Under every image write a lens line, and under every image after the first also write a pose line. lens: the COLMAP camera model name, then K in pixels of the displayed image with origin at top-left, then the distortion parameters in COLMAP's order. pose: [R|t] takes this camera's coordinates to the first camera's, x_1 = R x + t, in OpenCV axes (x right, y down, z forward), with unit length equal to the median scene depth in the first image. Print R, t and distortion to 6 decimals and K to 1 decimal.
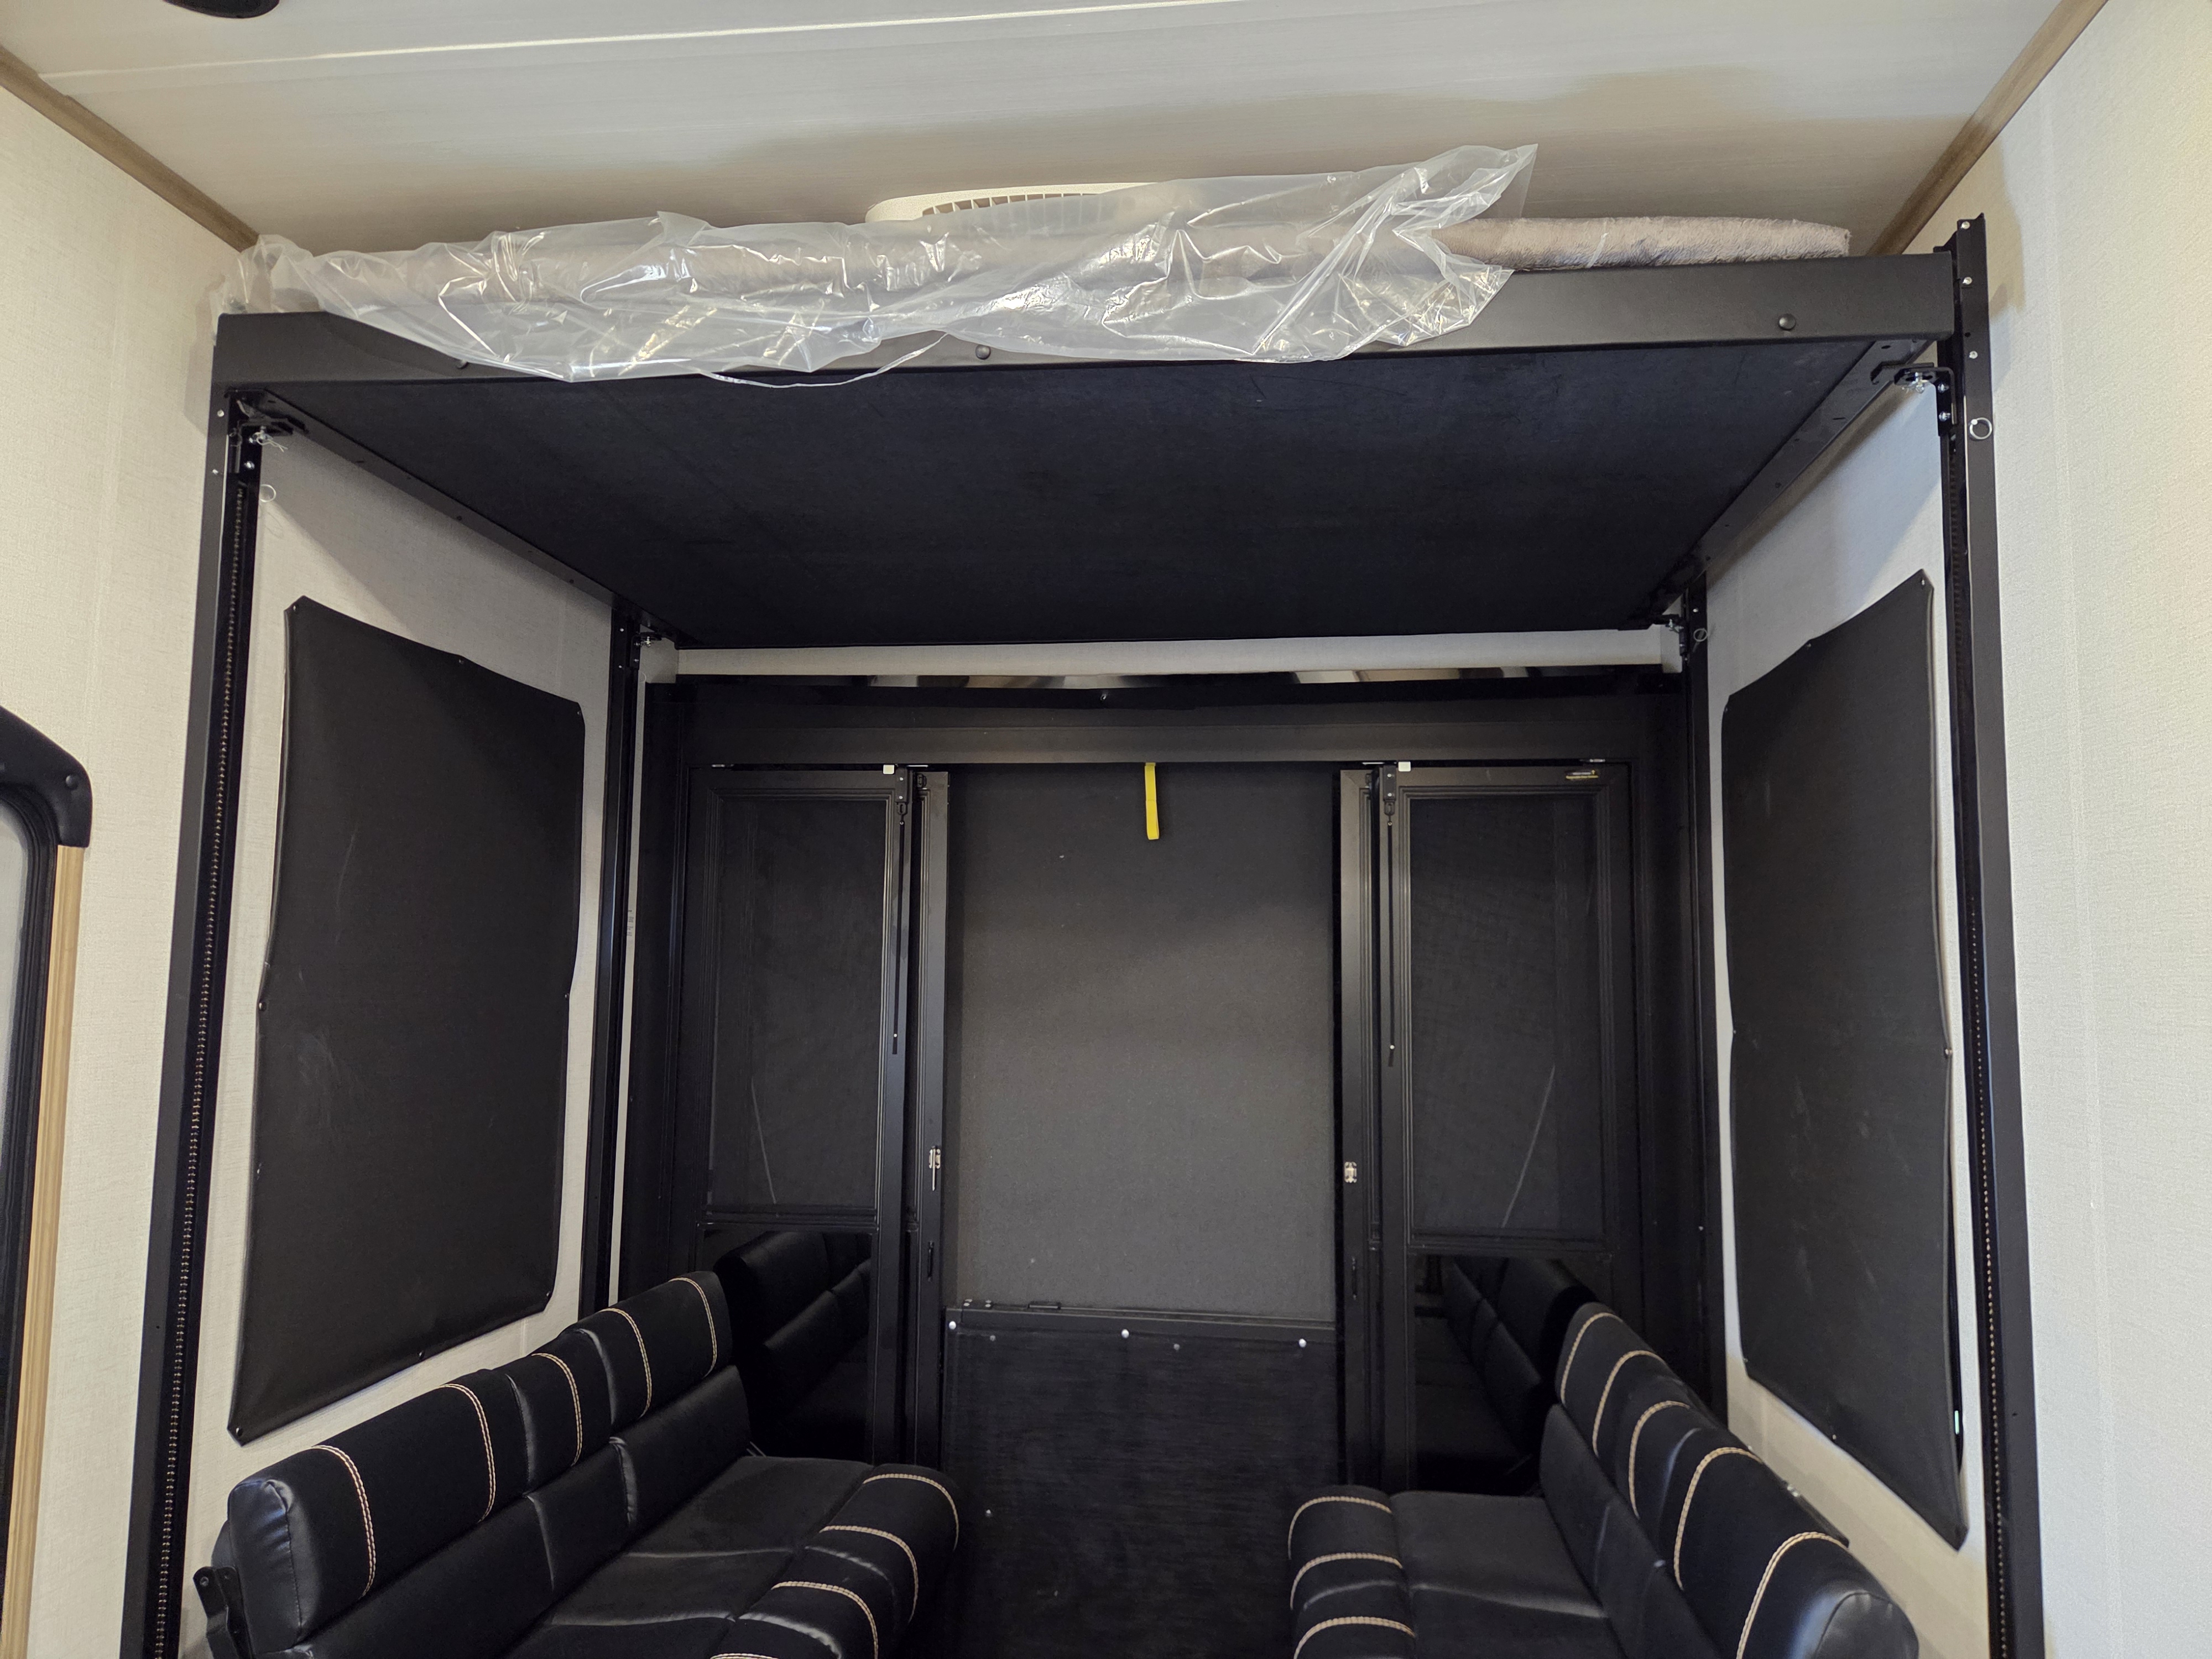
lens RADIAL K [[1482.9, 0, 1113.2], [0, 1482.9, 814.2], [0, 0, 1]] dist [0.065833, -0.061190]
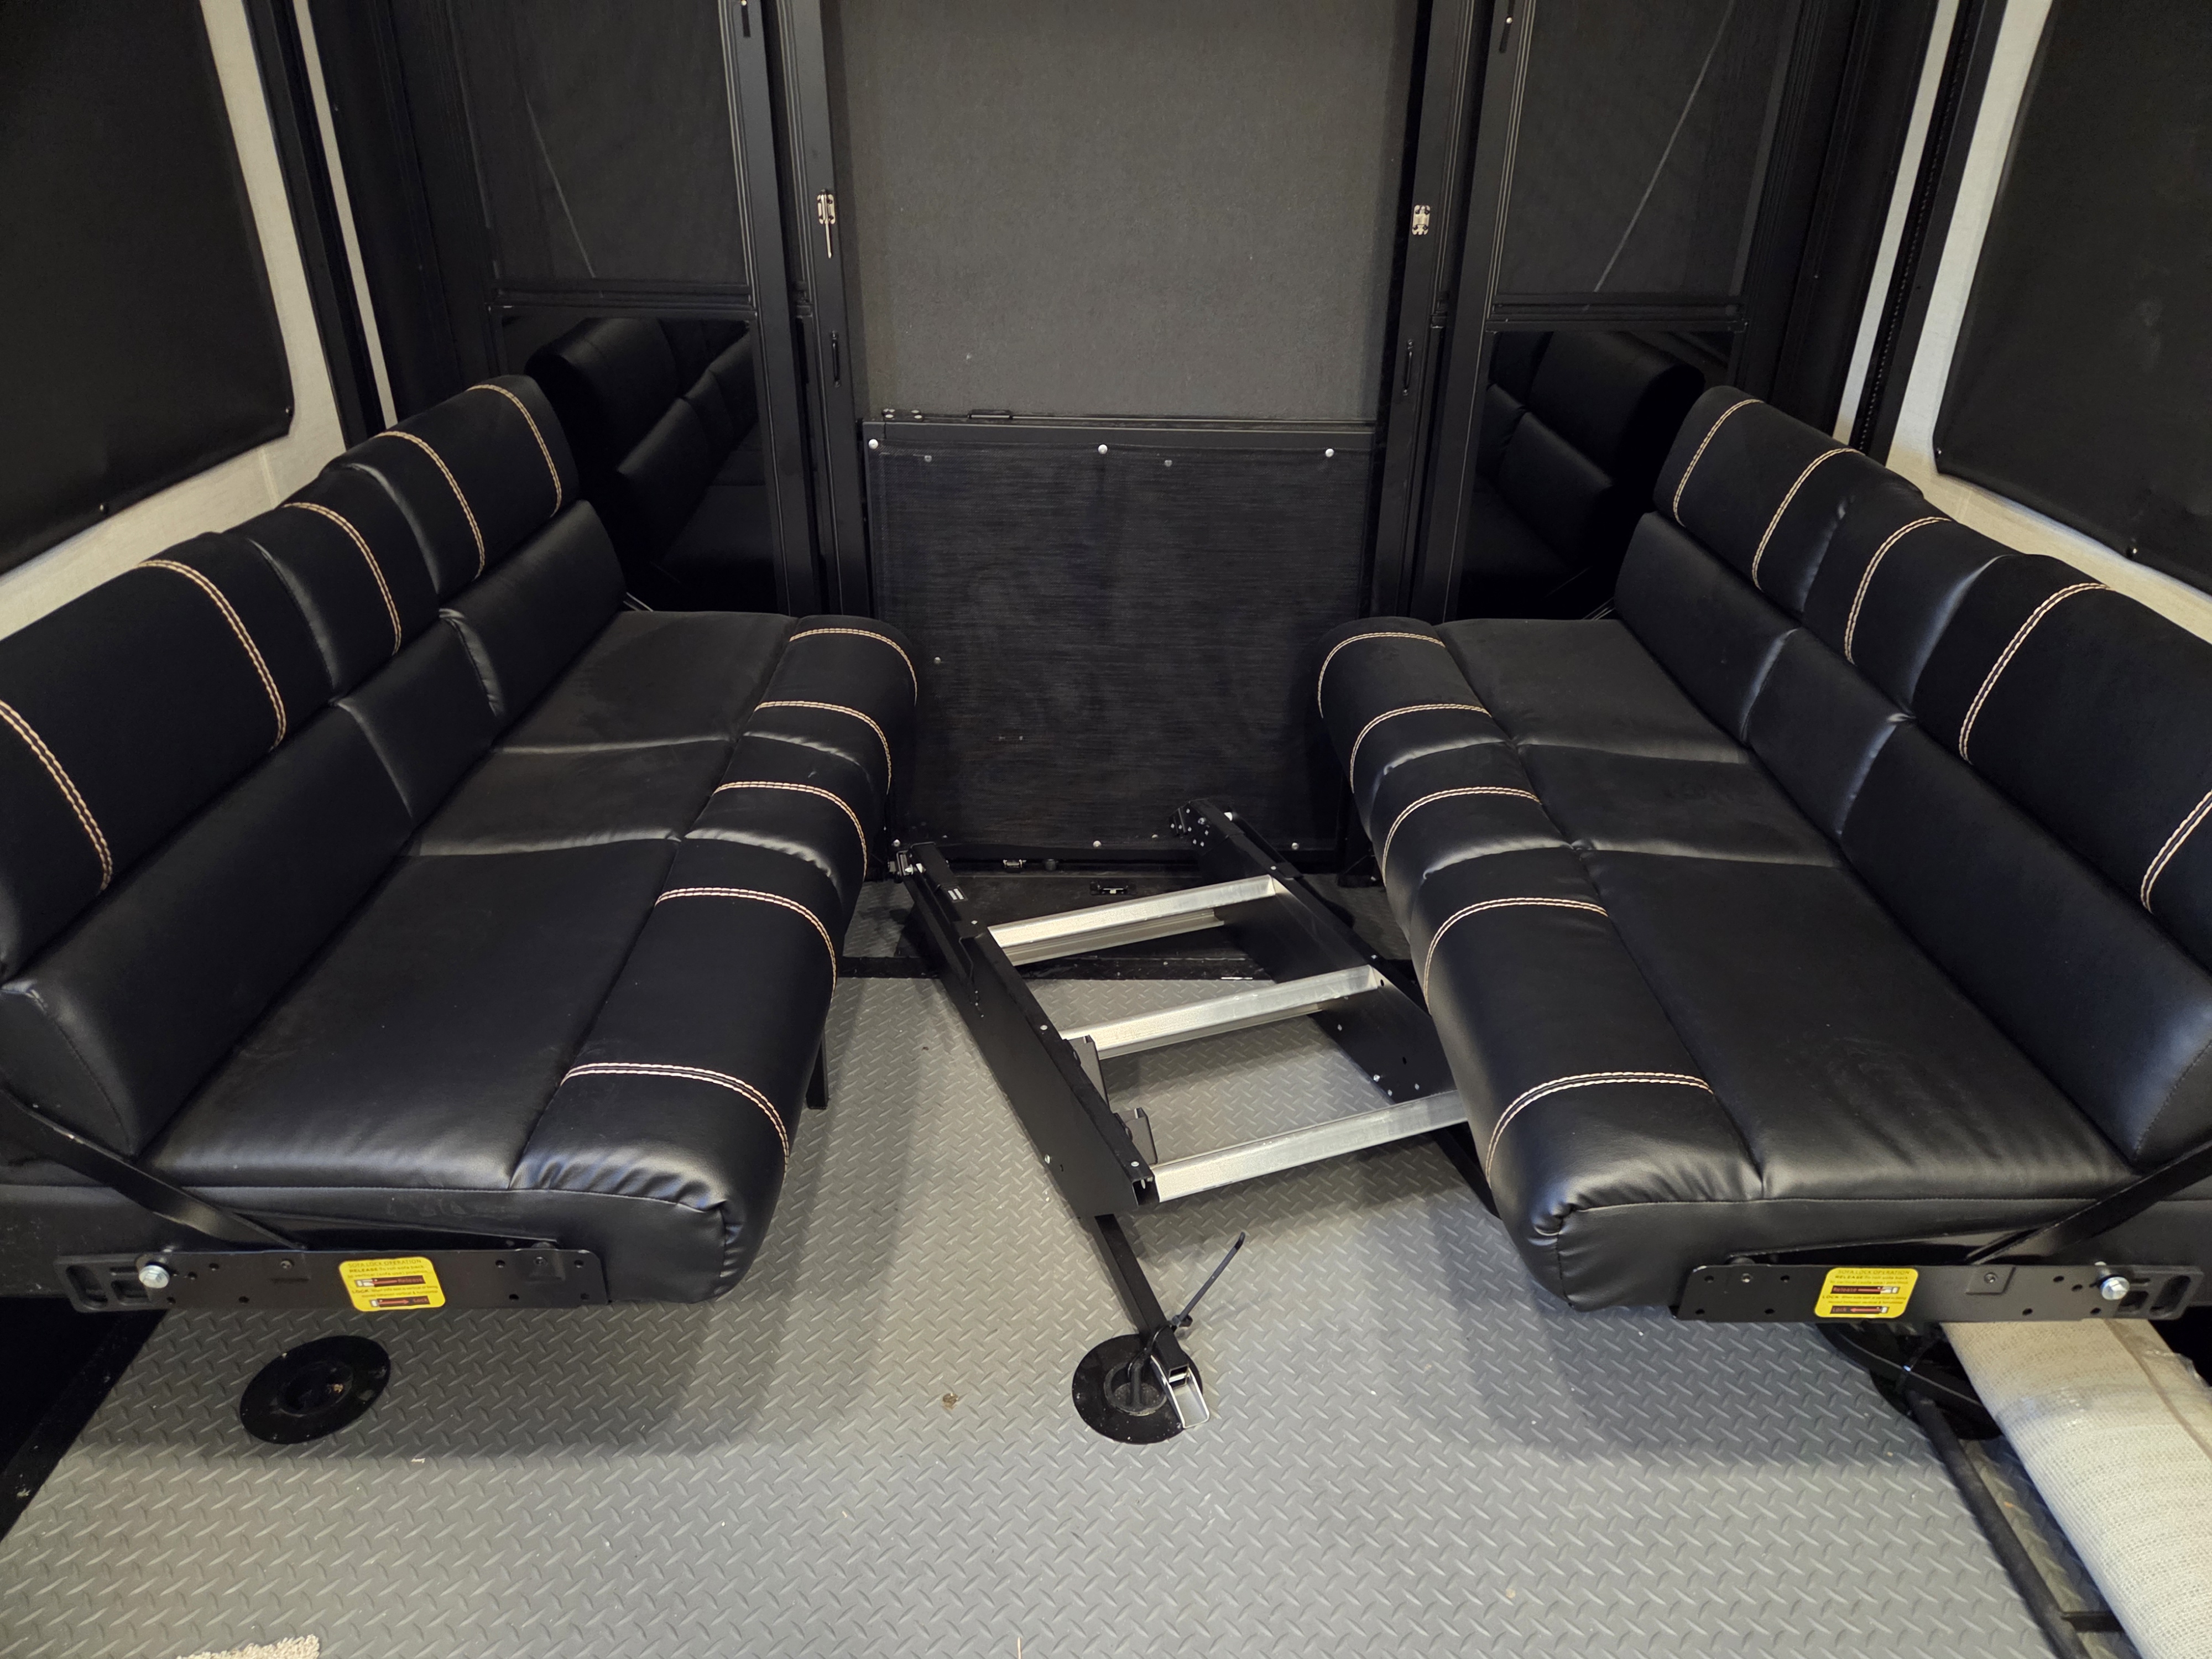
lens RADIAL K [[1482.9, 0, 1117.0], [0, 1482.9, 816.5], [0, 0, 1]] dist [0.065833, -0.061190]
pose [[0.990941, -0.059659, 0.120323, -0.098148], [-0.017478, 0.831011, 0.555982, 0.086977], [-0.133159, -0.553048, 0.822440, 0.290150]]
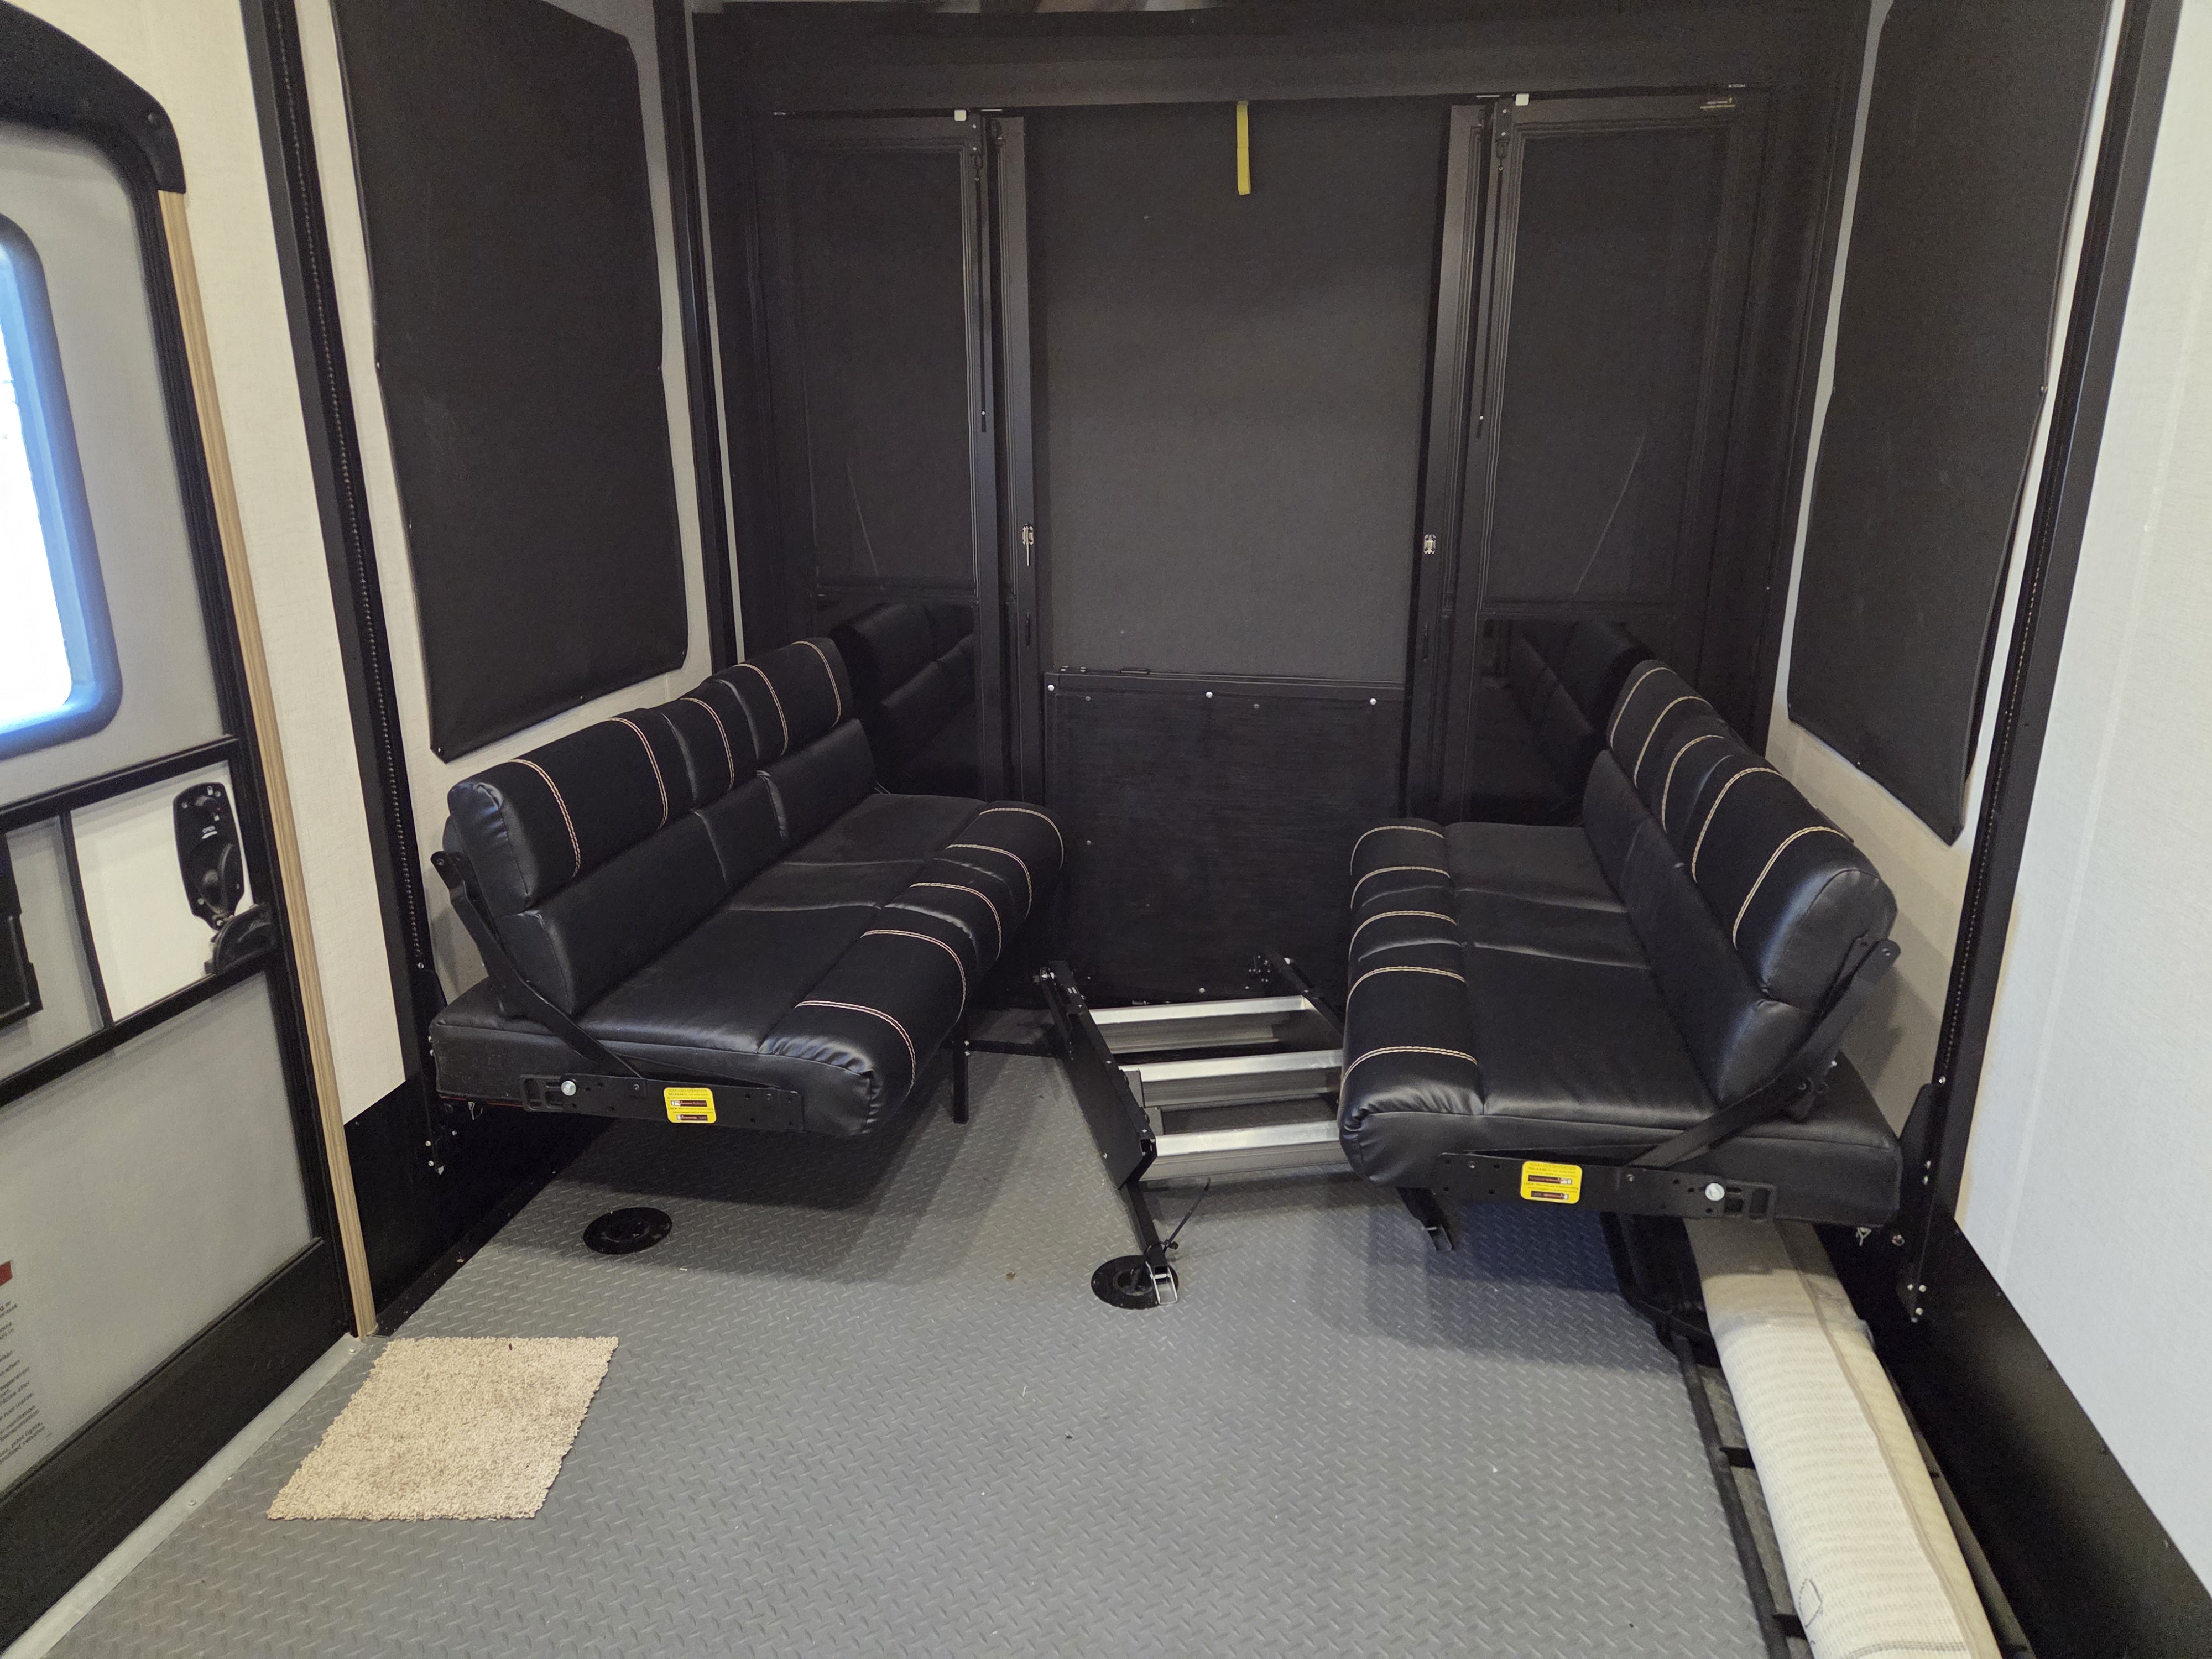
lens RADIAL K [[1482.9, 0, 1123.4], [0, 1482.9, 828.6], [0, 0, 1]] dist [0.065833, -0.061190]
pose [[0.998886, 0.003871, -0.047029, -0.003778], [0.014760, 0.920986, 0.389316, 0.018221], [0.044820, -0.389576, 0.919903, -0.037829]]
